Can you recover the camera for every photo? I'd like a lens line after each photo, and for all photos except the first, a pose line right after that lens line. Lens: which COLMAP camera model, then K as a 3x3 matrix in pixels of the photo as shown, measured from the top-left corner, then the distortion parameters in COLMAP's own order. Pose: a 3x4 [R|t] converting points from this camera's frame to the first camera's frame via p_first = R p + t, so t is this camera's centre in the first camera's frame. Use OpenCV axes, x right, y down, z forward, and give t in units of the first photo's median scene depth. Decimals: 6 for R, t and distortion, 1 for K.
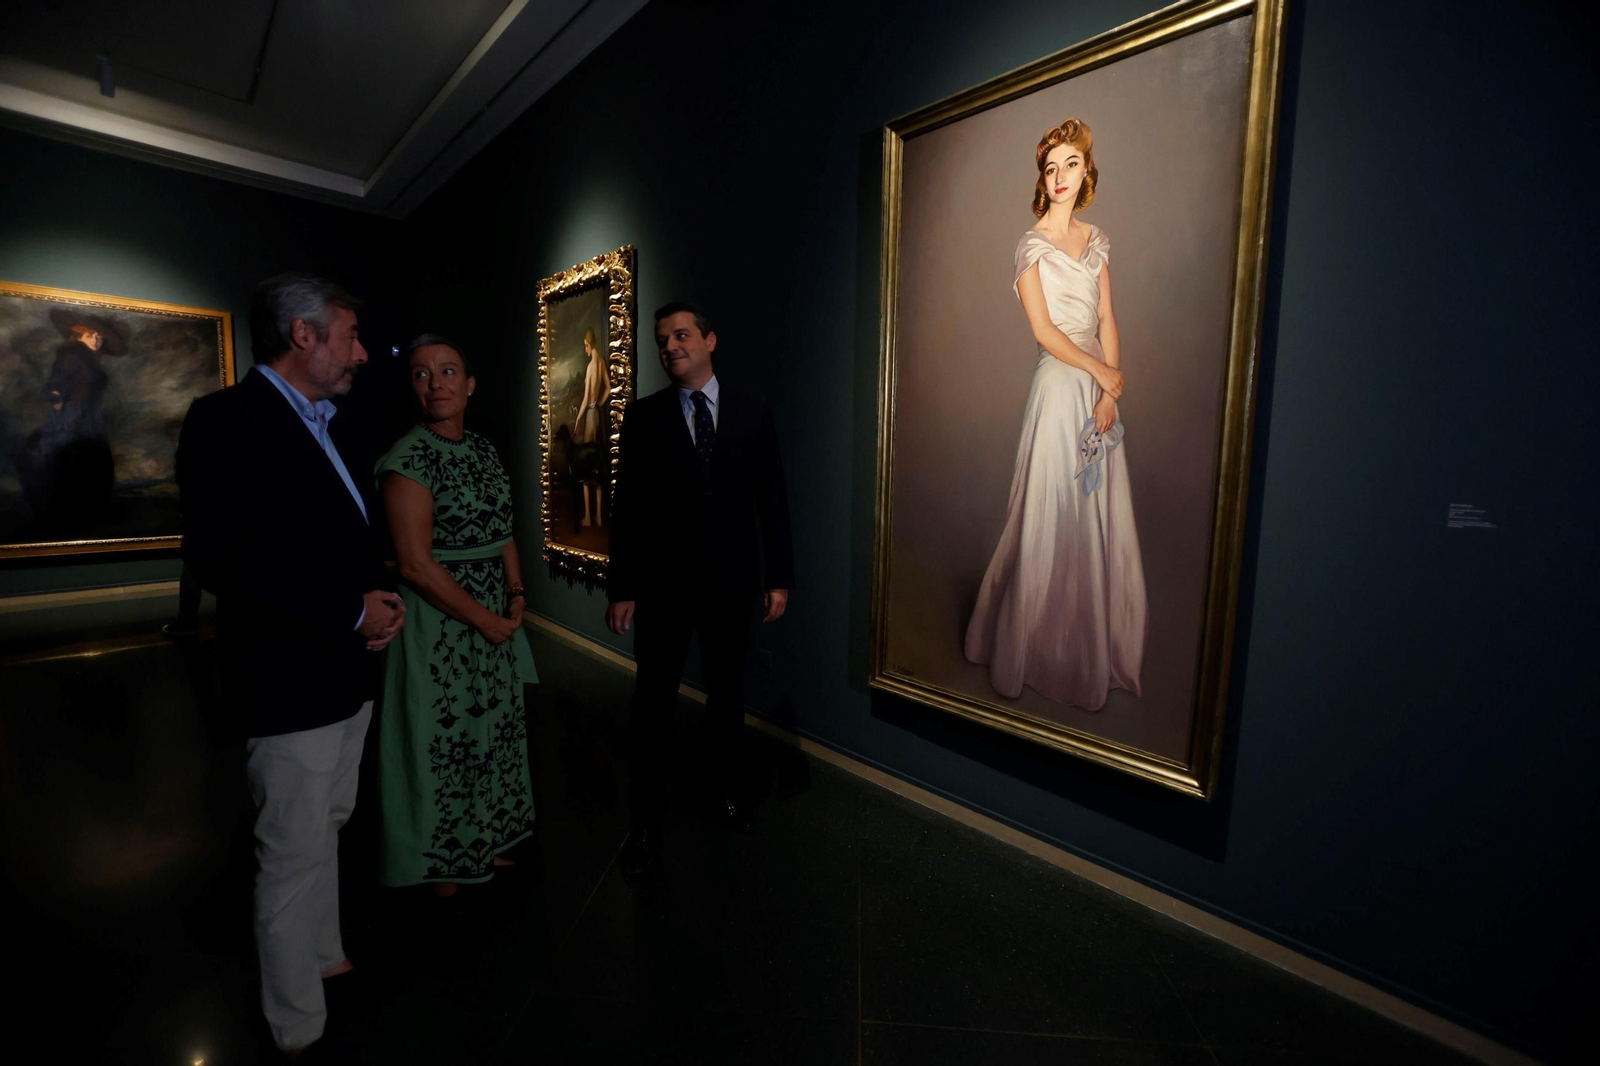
lens RADIAL K [[725.2, 0, 796.2], [0, 725.2, 538.5], [0, 0, 1]] dist [-0.058440, 0.019667]
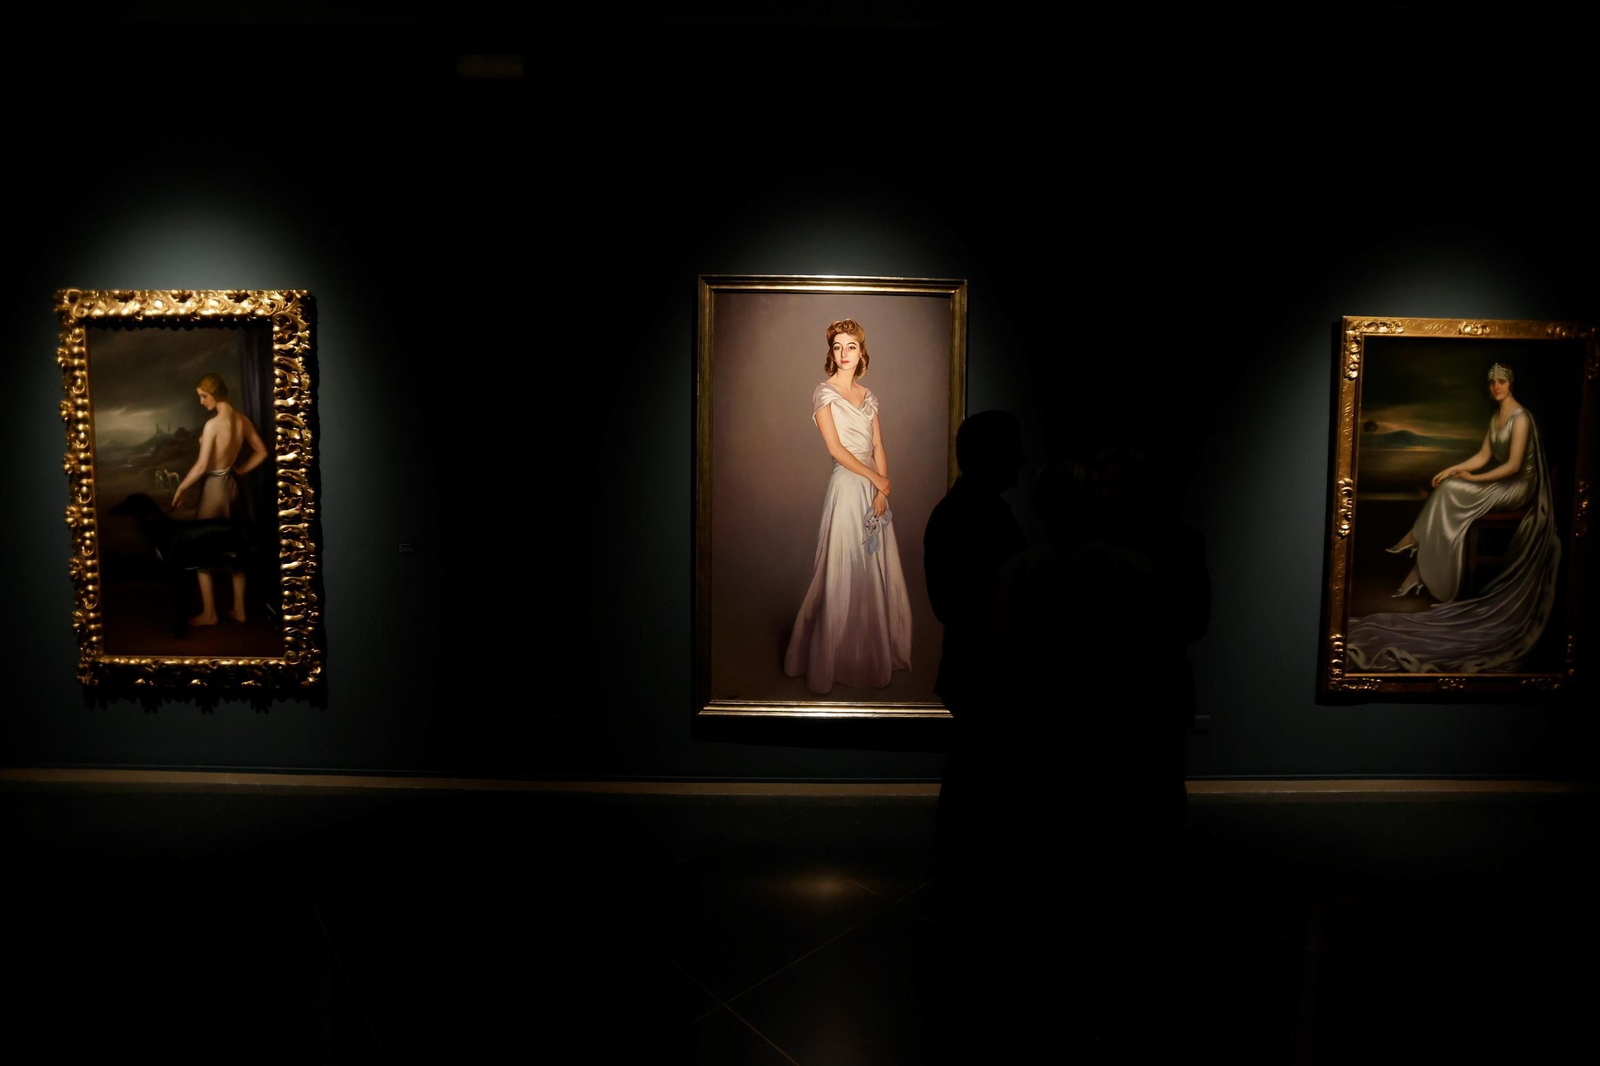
lens RADIAL K [[725.2, 0, 802.4], [0, 725.2, 545.7], [0, 0, 1]] dist [-0.058440, 0.019667]
pose [[0.668687, -0.062324, 0.740928, -0.868057], [0.091713, 0.995785, 0.000990, -0.092014], [-0.737866, 0.067290, 0.671584, 0.022688]]
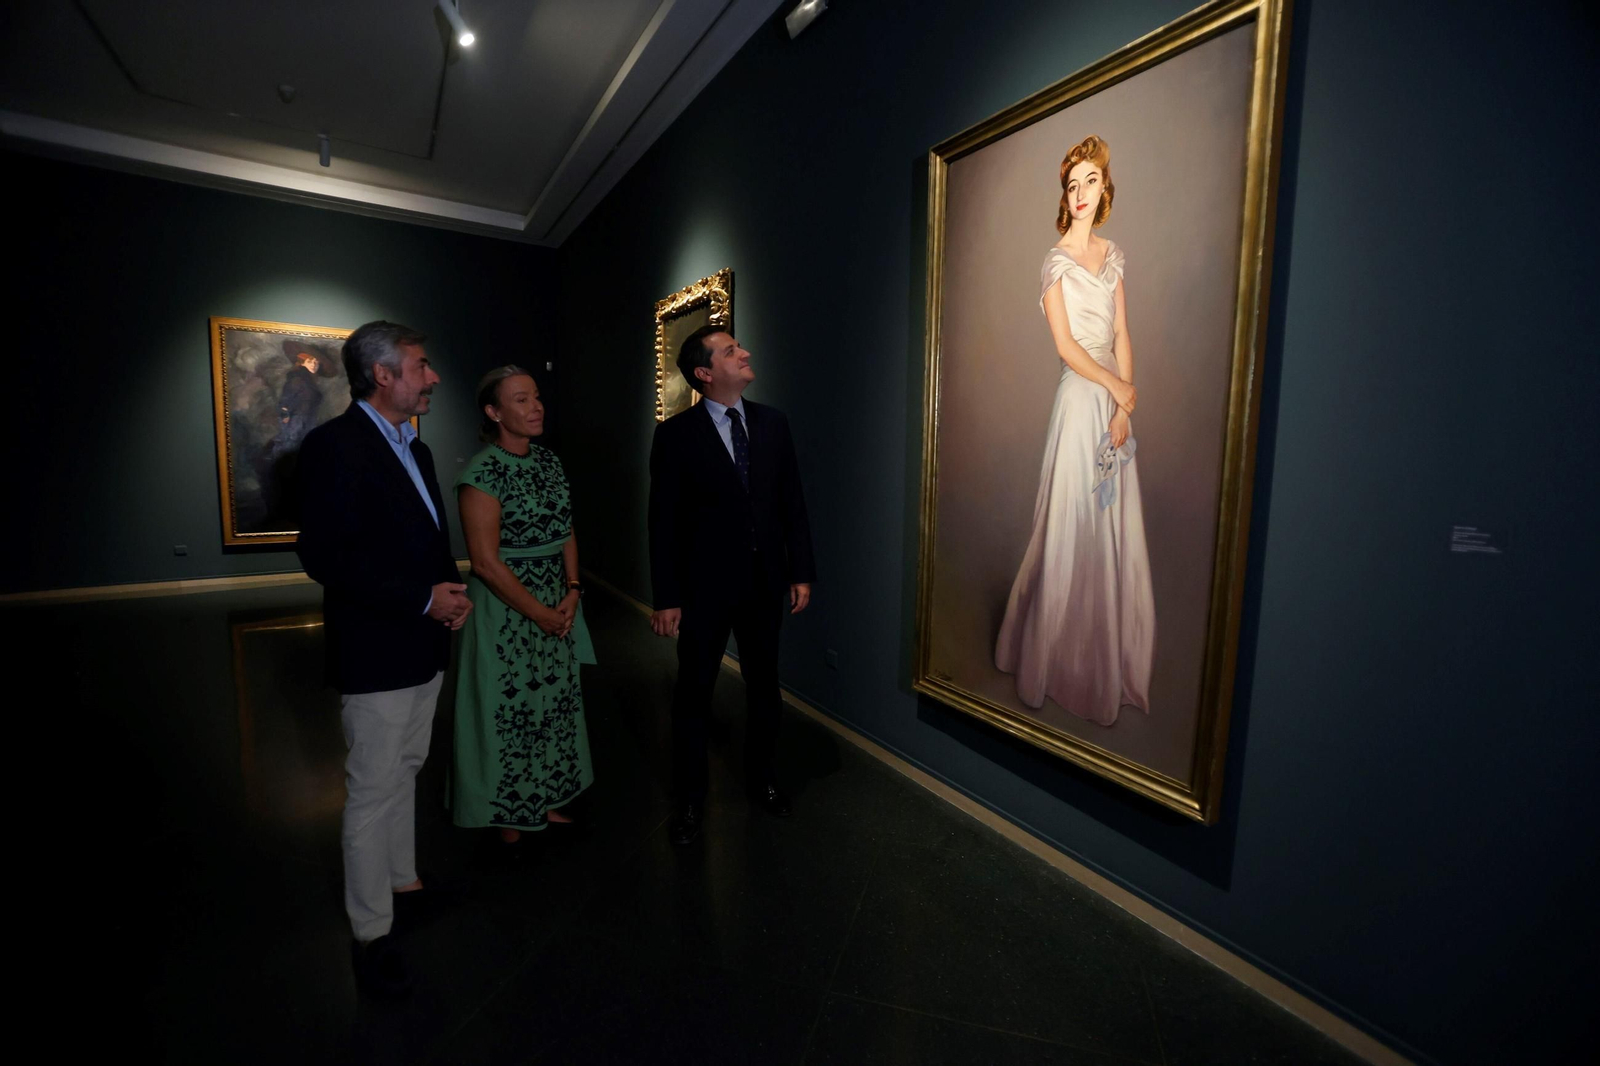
lens RADIAL K [[725.2, 0, 801.9], [0, 725.2, 535.7], [0, 0, 1]] dist [-0.058440, 0.019667]
pose [[0.979074, 0.022144, -0.202298, 0.191306], [-0.023537, 0.999713, -0.004482, -0.009093], [0.202141, 0.009150, 0.979314, -0.062137]]
